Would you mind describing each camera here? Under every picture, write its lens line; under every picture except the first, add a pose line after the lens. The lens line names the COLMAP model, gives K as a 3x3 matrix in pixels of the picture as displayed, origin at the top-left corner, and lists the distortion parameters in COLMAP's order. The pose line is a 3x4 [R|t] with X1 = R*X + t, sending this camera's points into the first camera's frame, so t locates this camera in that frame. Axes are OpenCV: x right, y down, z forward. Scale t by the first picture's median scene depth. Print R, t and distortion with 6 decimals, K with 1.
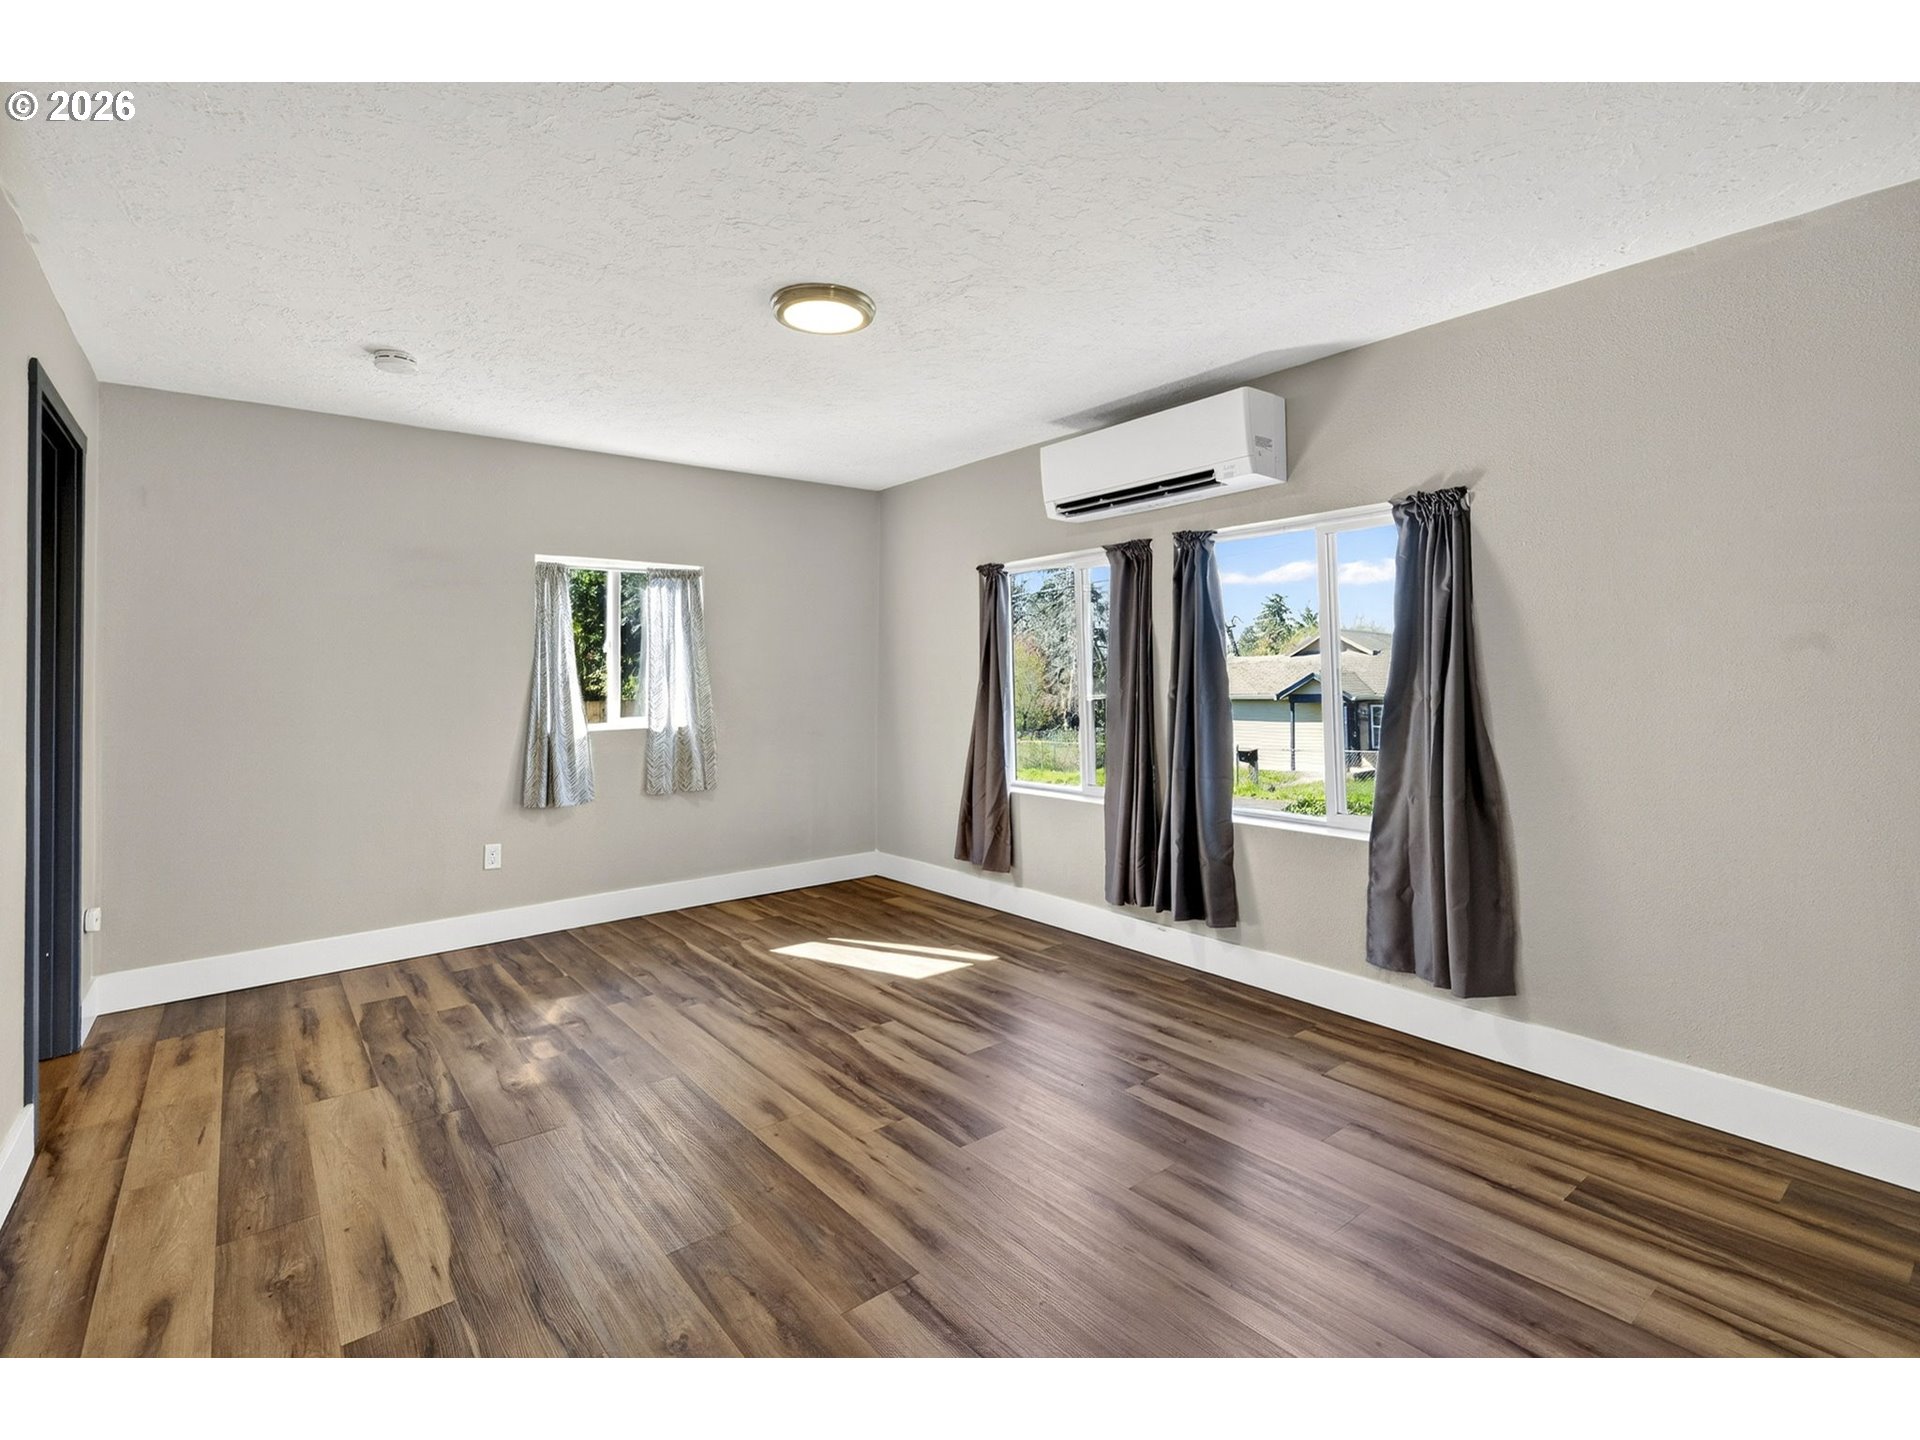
lens RADIAL K [[893.2, 0, 965.2], [0, 893.2, 653.2], [0, 0, 1]] dist [-0.002866, -0.000832]
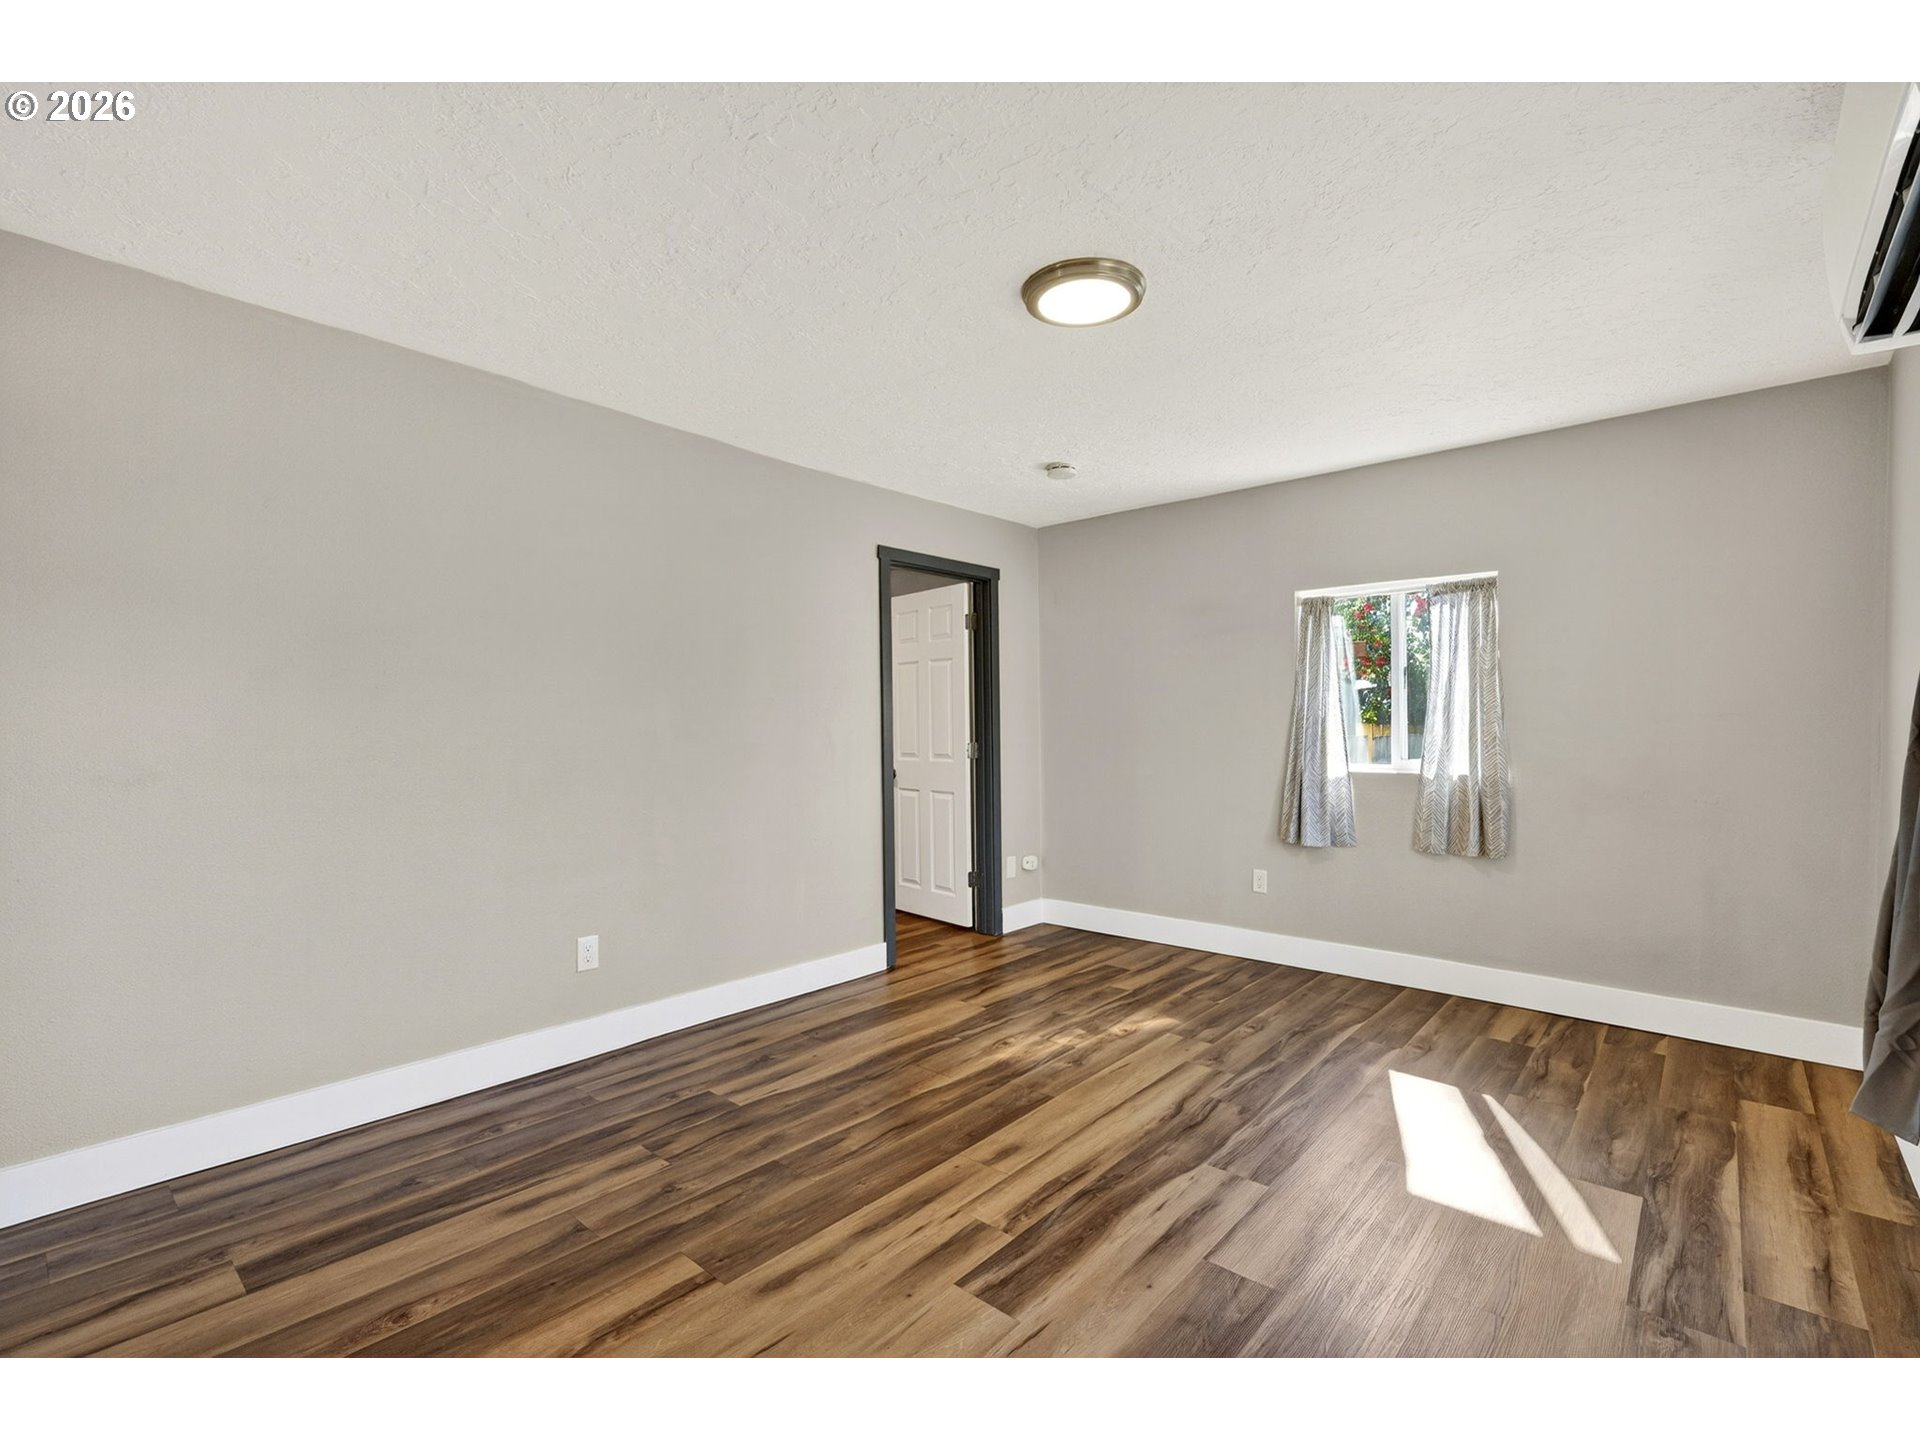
lens RADIAL K [[865.8, 0, 971.2], [0, 865.8, 722.1], [0, 0, 1]] dist [-0.003341, -0.000713]
pose [[0.168606, 0.015929, -0.985555, 0.562845], [0.031266, 0.999280, 0.021499, 0.005377], [0.985188, -0.034439, 0.167986, 0.638316]]
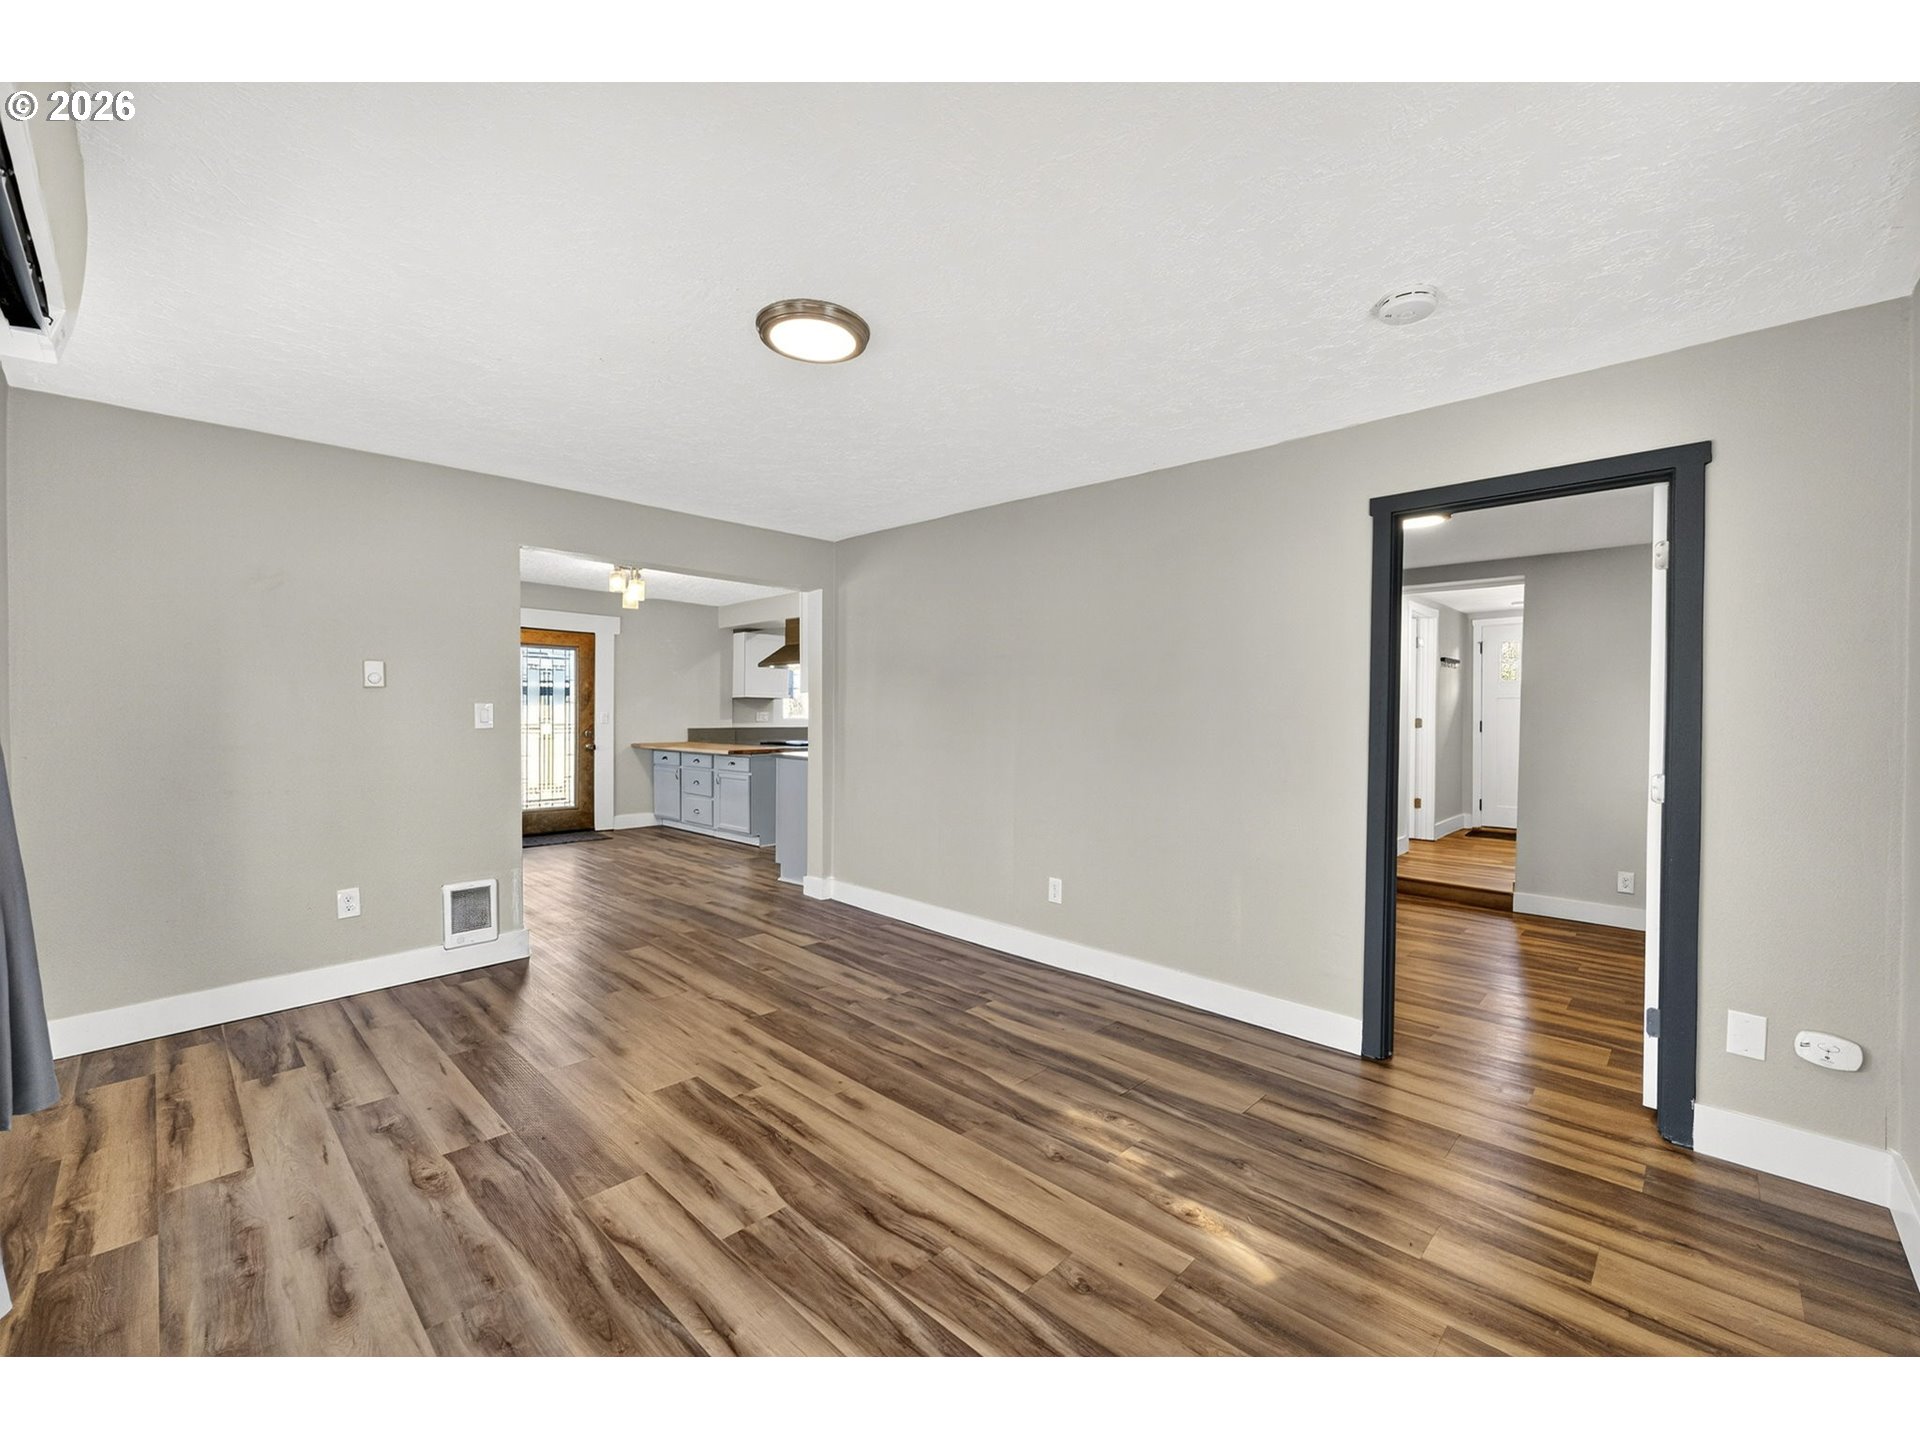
lens RADIAL K [[786.6, 0, 960.0], [0, 786.6, 720.0], [0, 0, 1]] dist [-0.001627, -0.000317]
pose [[-0.993515, 0.002244, -0.113675, -0.187516], [0.005102, 0.999678, -0.024860, 0.037501], [0.113583, -0.025279, -0.993207, 1.581323]]
